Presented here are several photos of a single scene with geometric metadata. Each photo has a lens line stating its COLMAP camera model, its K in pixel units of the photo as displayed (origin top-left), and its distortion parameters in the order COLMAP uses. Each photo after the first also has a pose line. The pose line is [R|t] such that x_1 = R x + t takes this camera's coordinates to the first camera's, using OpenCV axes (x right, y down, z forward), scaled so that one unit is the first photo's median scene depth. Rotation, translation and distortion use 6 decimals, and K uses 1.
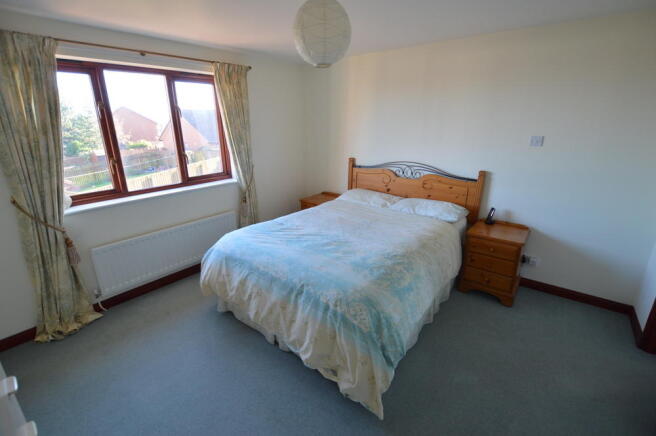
lens RADIAL K [[292.2, 0, 328.0], [0, 292.2, 218.0], [0, 0, 1]] dist [-0.031780, -0.000154]
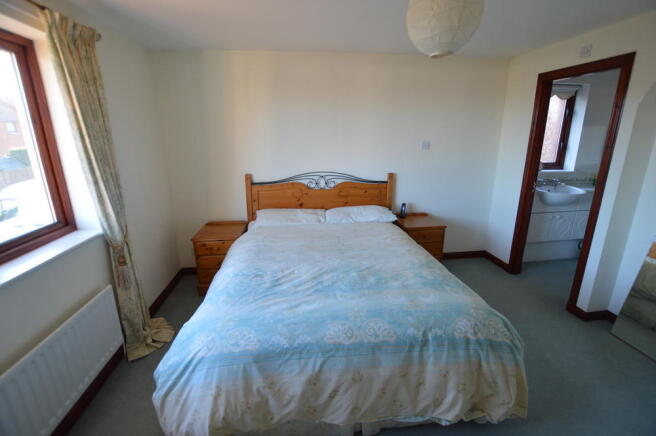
lens RADIAL K [[292.2, 0, 328.0], [0, 292.2, 218.0], [0, 0, 1]] dist [-0.031780, -0.000154]
pose [[0.699234, -0.192085, 0.688604, -0.536767], [0.221968, 0.973955, 0.046289, -0.115450], [-0.679561, 0.120482, 0.723658, 0.420722]]
